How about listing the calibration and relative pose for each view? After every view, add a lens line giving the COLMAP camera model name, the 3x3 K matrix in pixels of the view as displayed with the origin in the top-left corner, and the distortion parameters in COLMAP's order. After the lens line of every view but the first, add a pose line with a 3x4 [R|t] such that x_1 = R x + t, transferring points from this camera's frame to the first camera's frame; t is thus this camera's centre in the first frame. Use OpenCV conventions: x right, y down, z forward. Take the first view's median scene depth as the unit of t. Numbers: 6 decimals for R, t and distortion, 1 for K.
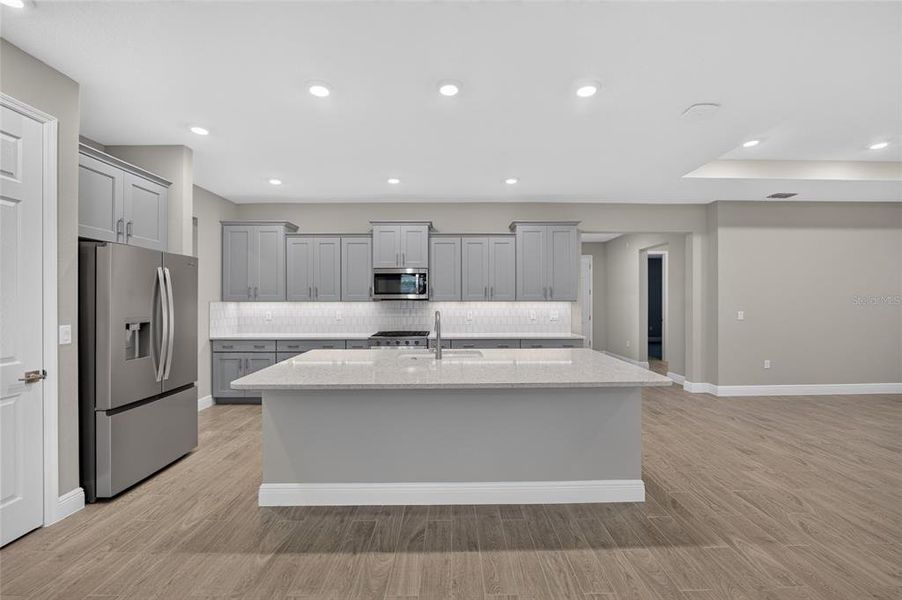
lens RADIAL K [[370.1, 0, 455.5], [0, 370.1, 301.3], [0, 0, 1]] dist [-0.015911, 0.000698]
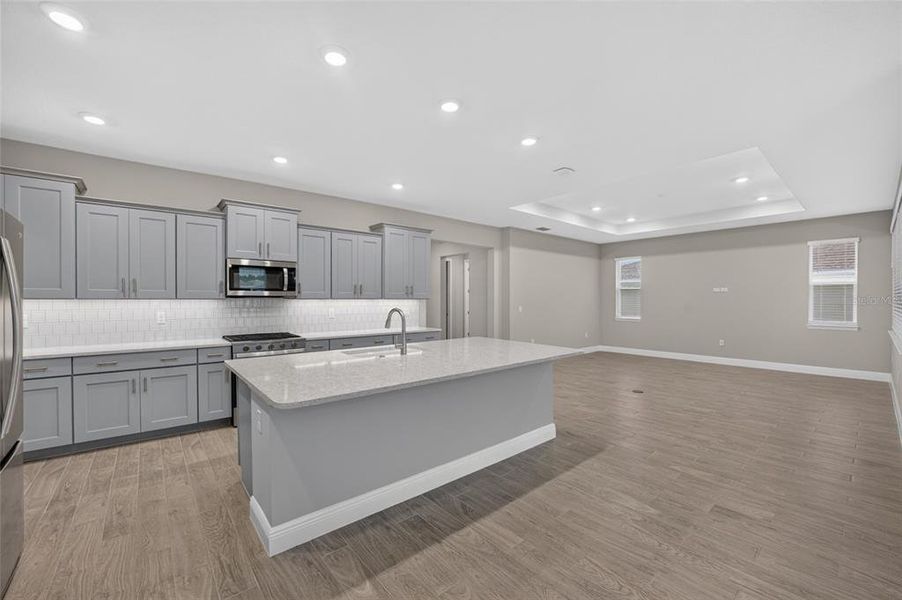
lens RADIAL K [[364.4, 0, 450.1], [0, 364.4, 304.0], [0, 0, 1]] dist [-0.023809, 0.003180]
pose [[0.775853, -0.006770, 0.630878, -0.429811], [-0.001004, 0.999928, 0.011964, 0.002004], [-0.630913, -0.009916, 0.775790, 0.096169]]
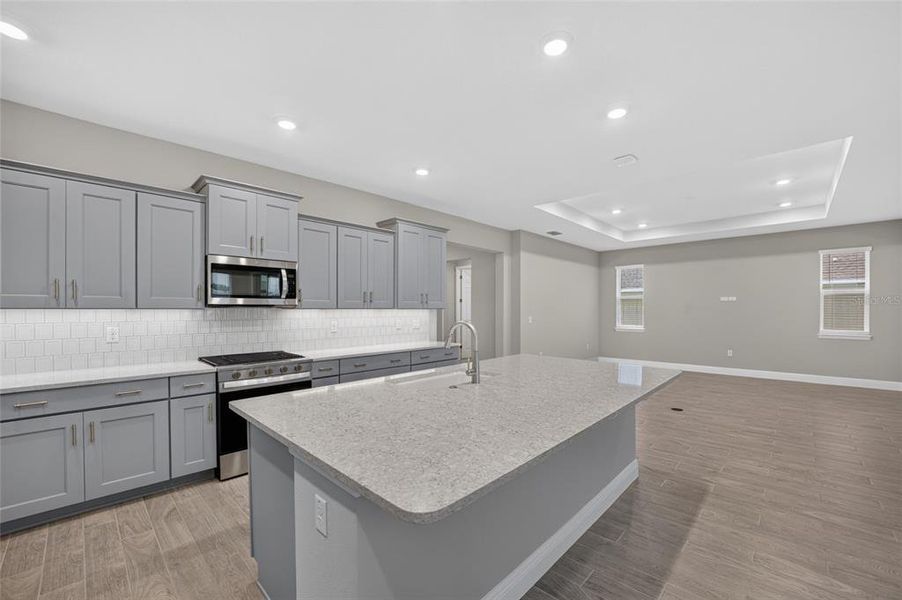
lens RADIAL K [[364.4, 0, 452.0], [0, 364.4, 312.2], [0, 0, 1]] dist [-0.023809, 0.003180]
pose [[0.702652, -0.005198, 0.711514, -0.454304], [0.000298, 0.999975, 0.007011, 0.002684], [-0.711533, -0.004714, 0.702637, 0.369091]]
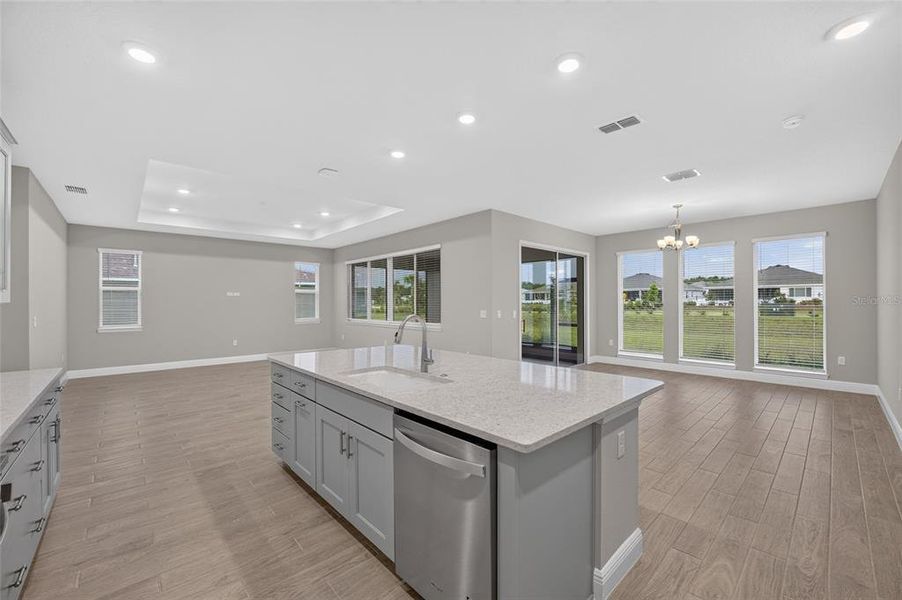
lens RADIAL K [[364.4, 0, 452.6], [0, 364.4, 300.7], [0, 0, 1]] dist [-0.023809, 0.003180]
pose [[-0.672436, 0.007953, 0.740113, -0.505124], [0.005356, 0.999968, -0.005879, 0.002031], [-0.740136, 0.000011, -0.672457, 1.098262]]
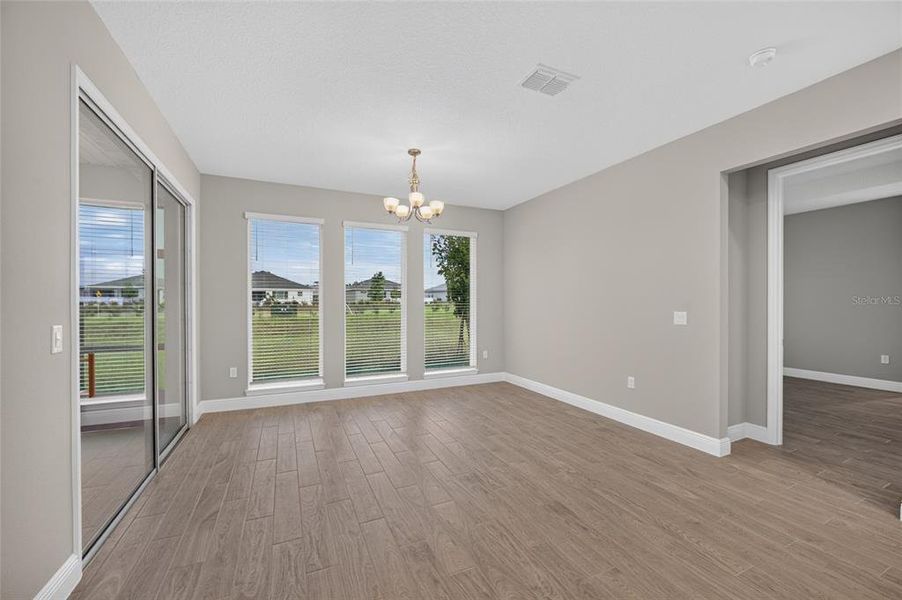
lens RADIAL K [[364.4, 0, 454.9], [0, 364.4, 306.0], [0, 0, 1]] dist [-0.023809, 0.003180]
pose [[-0.909313, 0.009064, -0.416014, 0.197768], [0.005020, 0.999929, 0.010815, 0.012422], [0.416082, 0.007746, -0.909294, 0.430240]]
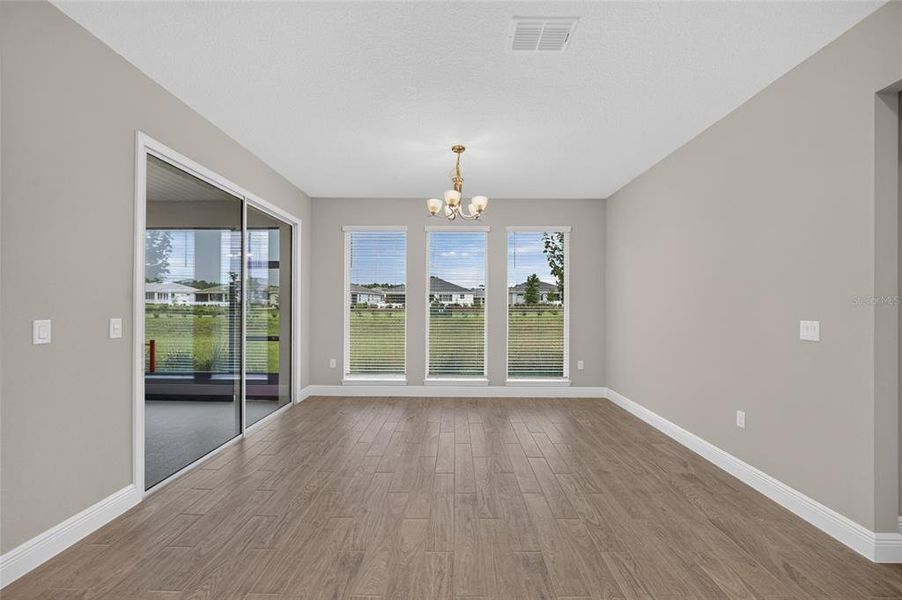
lens RADIAL K [[364.4, 0, 452.7], [0, 364.4, 305.5], [0, 0, 1]] dist [-0.023809, 0.003180]
pose [[-0.999834, -0.000965, 0.018195, -0.083982], [-0.000929, 0.999998, 0.002001, 0.013618], [-0.018197, 0.001984, -0.999832, 0.437352]]
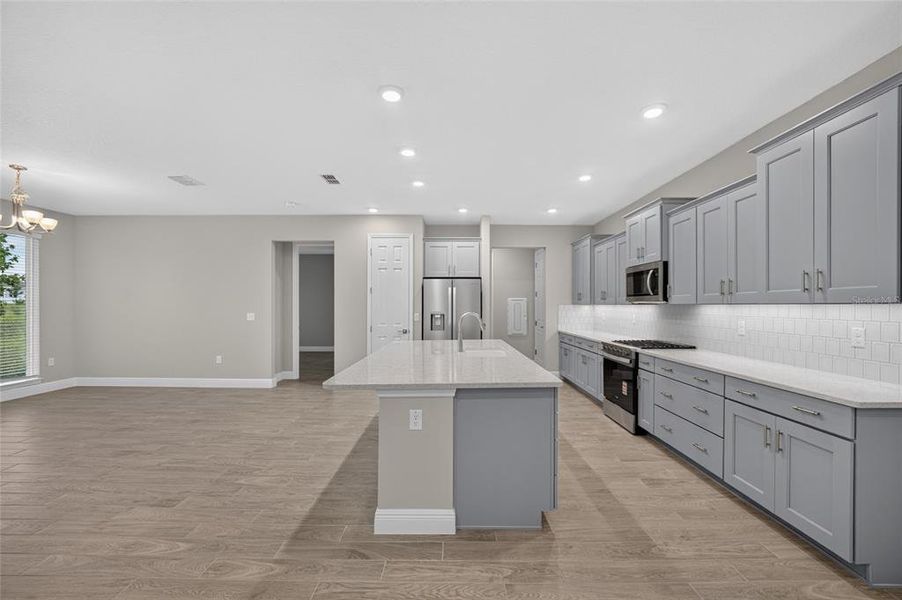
lens RADIAL K [[364.4, 0, 455.2], [0, 364.4, 305.2], [0, 0, 1]] dist [-0.023809, 0.003180]
pose [[-0.008913, 0.001131, -0.999960, 0.828559], [-0.001009, 0.999999, 0.001140, 0.002932], [0.999960, 0.001019, -0.008912, 0.728517]]
